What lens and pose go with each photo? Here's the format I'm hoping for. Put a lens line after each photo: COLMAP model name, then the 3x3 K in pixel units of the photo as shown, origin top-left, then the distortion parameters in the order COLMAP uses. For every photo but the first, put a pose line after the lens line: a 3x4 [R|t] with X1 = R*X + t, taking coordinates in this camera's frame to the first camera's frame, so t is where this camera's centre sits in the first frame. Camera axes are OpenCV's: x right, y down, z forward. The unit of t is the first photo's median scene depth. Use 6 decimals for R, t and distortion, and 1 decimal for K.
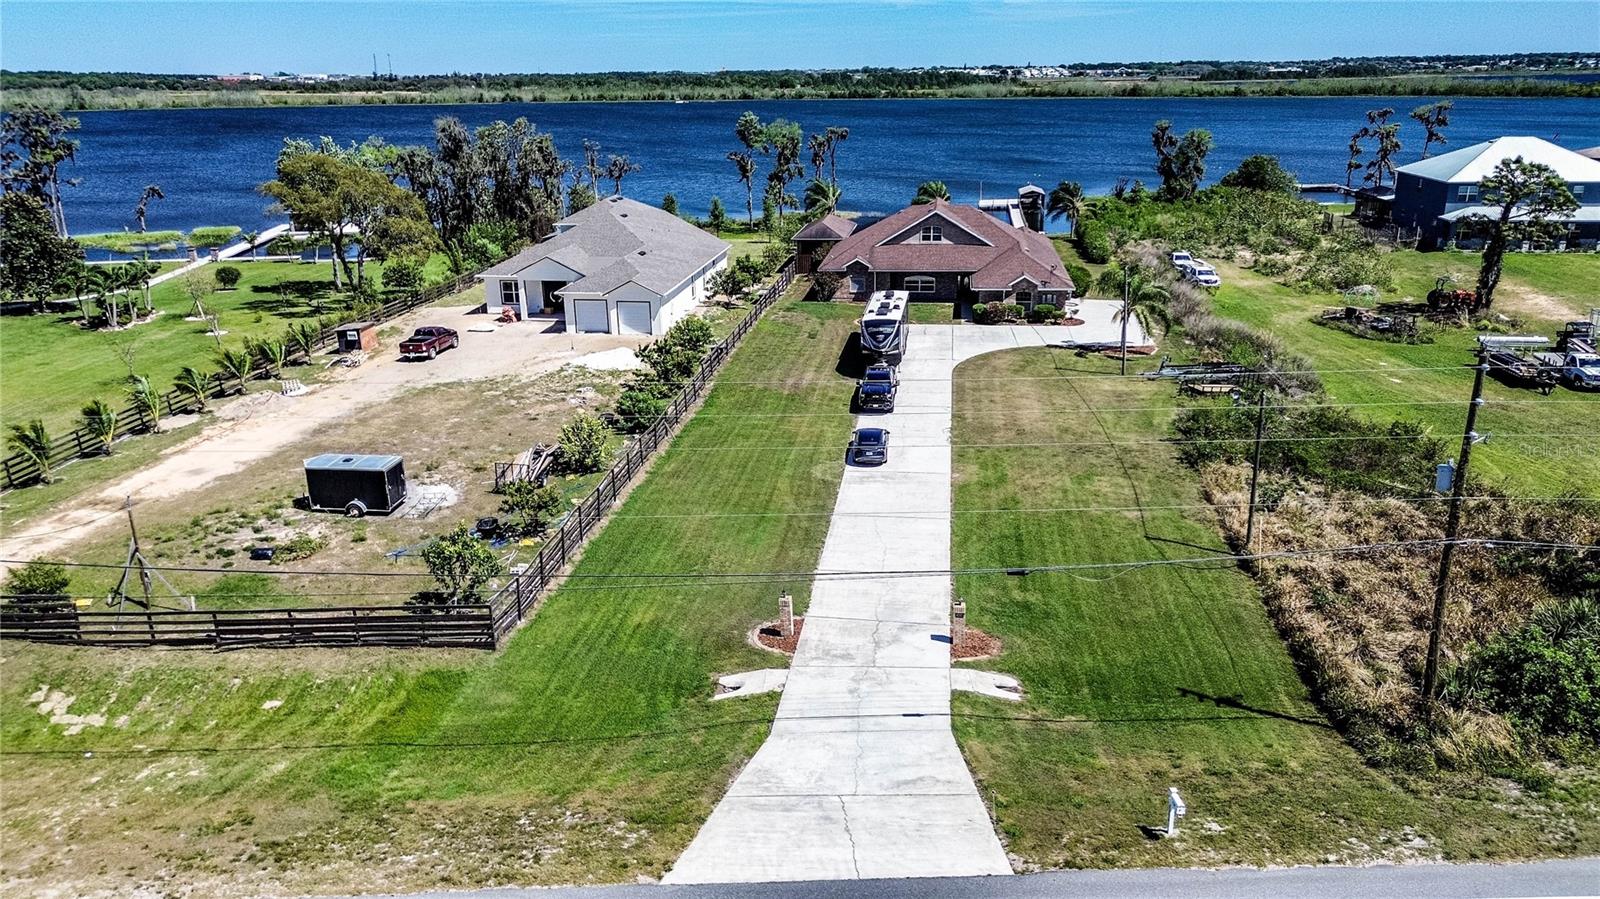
lens RADIAL K [[1128.4, 0, 807.7], [0, 1128.4, 433.5], [0, 0, 1]] dist [0.079818, -0.074818]
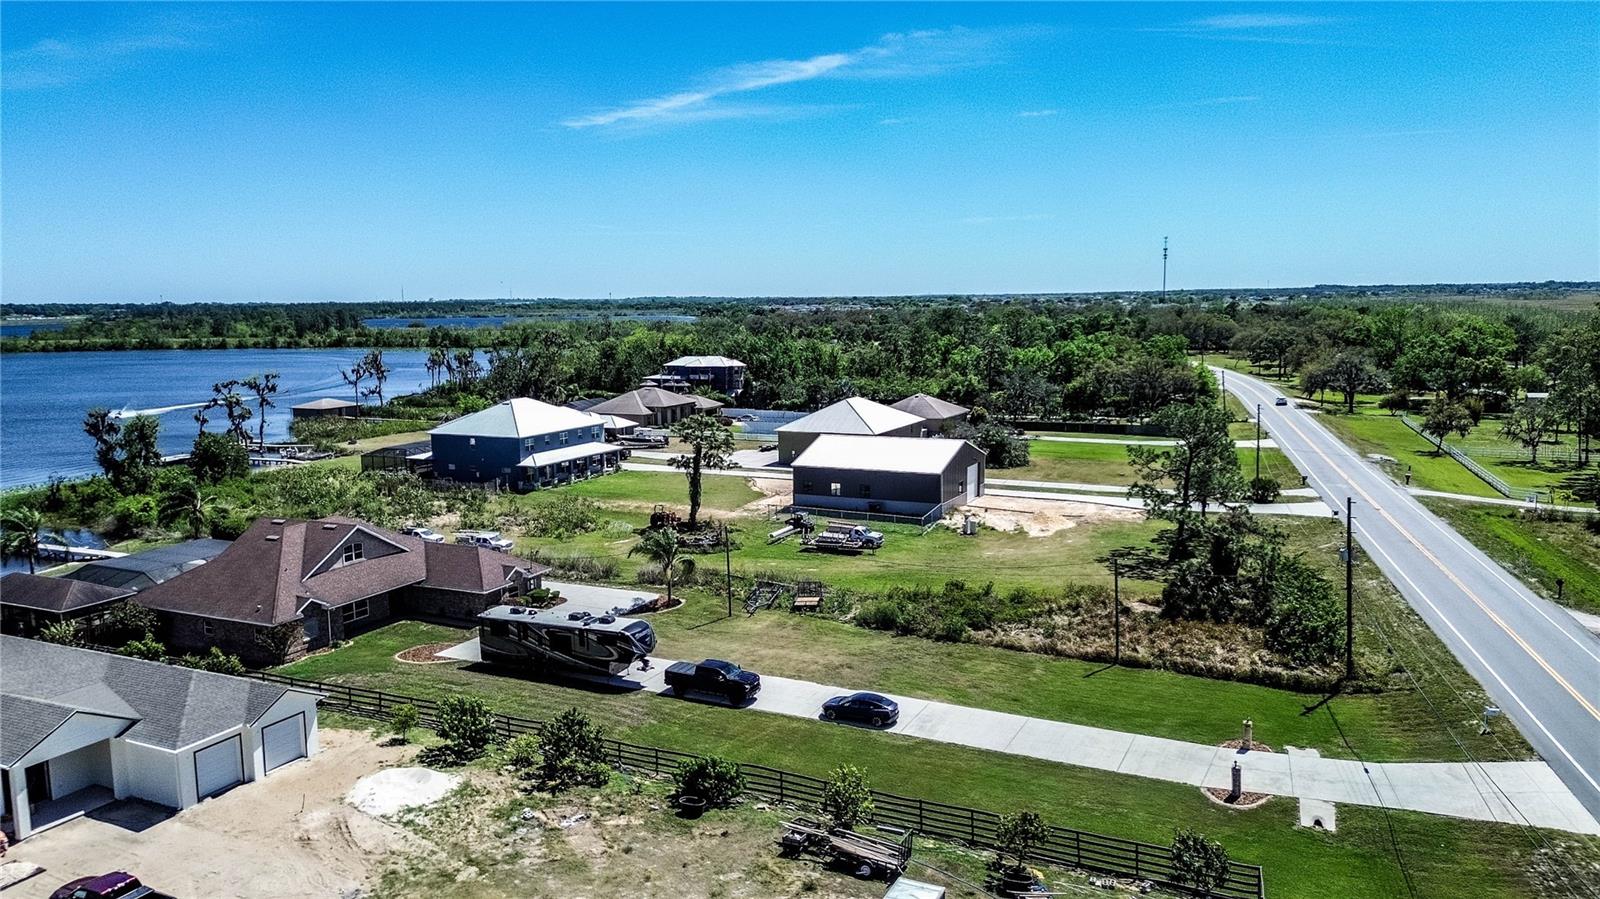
lens RADIAL K [[1128.4, 0, 801.9], [0, 1128.4, 449.8], [0, 0, 1]] dist [0.079818, -0.074818]
pose [[0.319884, -0.120437, 0.939771, -0.426171], [0.298653, 0.954139, 0.020621, -0.119613], [-0.899155, 0.274069, 0.341183, 0.265122]]
